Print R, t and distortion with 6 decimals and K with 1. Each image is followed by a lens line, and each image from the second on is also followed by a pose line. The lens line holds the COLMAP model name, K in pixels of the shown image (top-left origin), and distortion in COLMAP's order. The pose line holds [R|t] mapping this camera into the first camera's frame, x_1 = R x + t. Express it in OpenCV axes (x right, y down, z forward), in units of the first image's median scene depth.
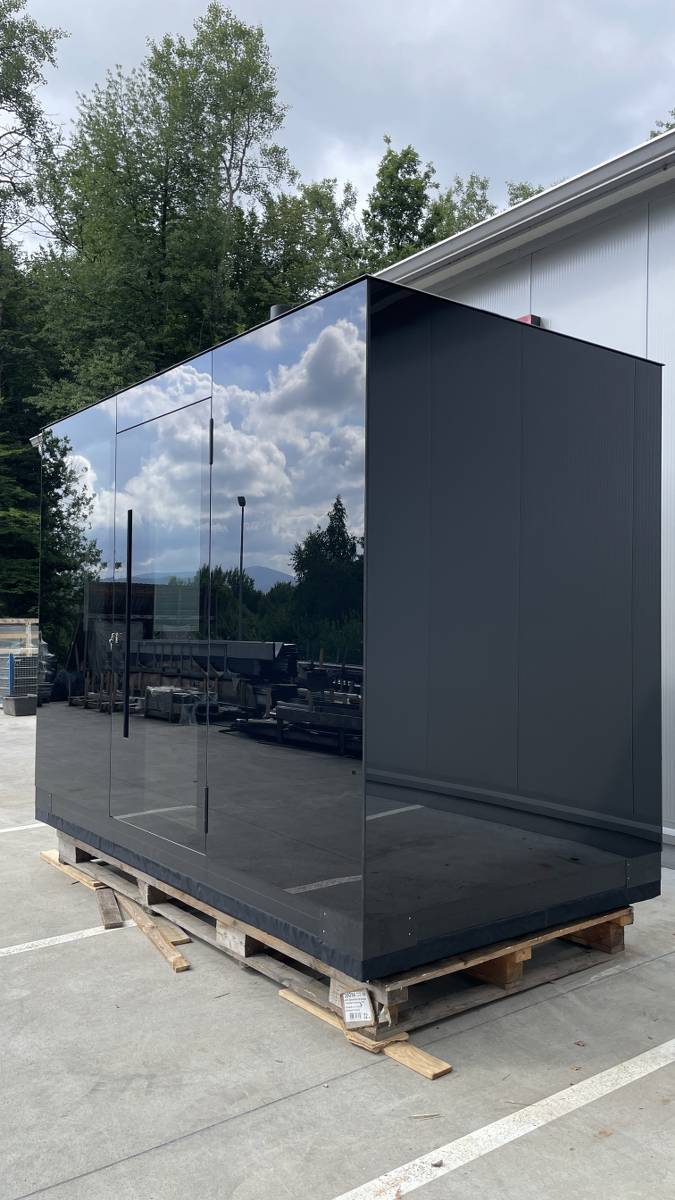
lens RADIAL K [[899.4, 0, 342.9], [0, 899.4, 598.8], [0, 0, 1]] dist [0.095355, -0.124774]
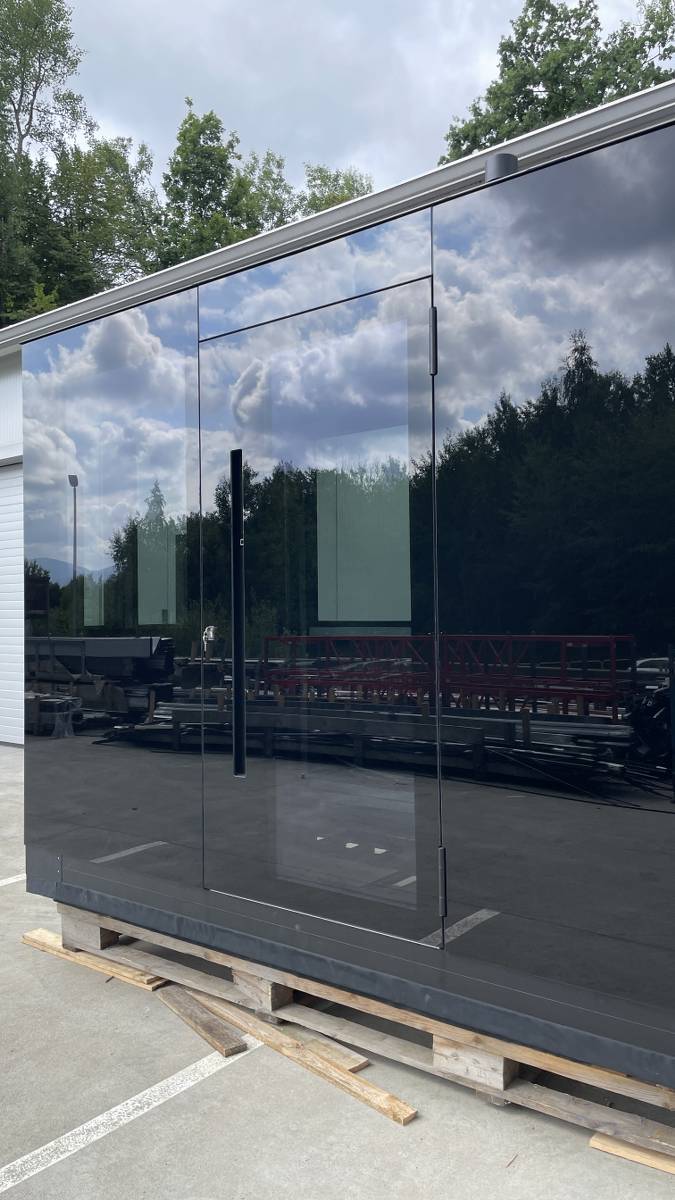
lens RADIAL K [[901.9, 0, 337.5], [0, 901.9, 600.0], [0, 0, 1]] dist [0.088514, -0.120629]
pose [[0.969445, -0.016132, 0.244779, -0.270800], [0.013062, 0.999814, 0.014162, 0.006940], [-0.244962, -0.010532, 0.969475, 0.247946]]
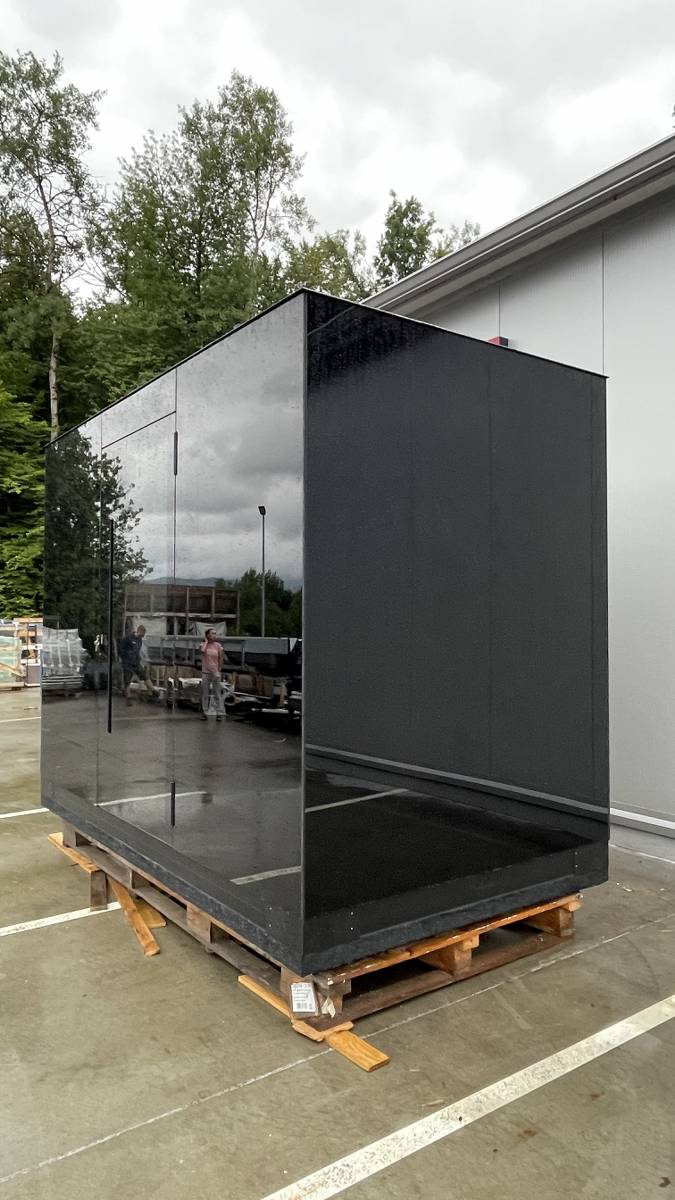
lens RADIAL K [[795.0, 0, 344.9], [0, 795.0, 600.1], [0, 0, 1]] dist [0.006482, 0.000643]
pose [[0.999620, -0.008814, -0.026118, 0.052866], [0.008908, 0.999954, 0.003471, -0.004506], [0.026086, -0.003703, 0.999653, 0.055826]]
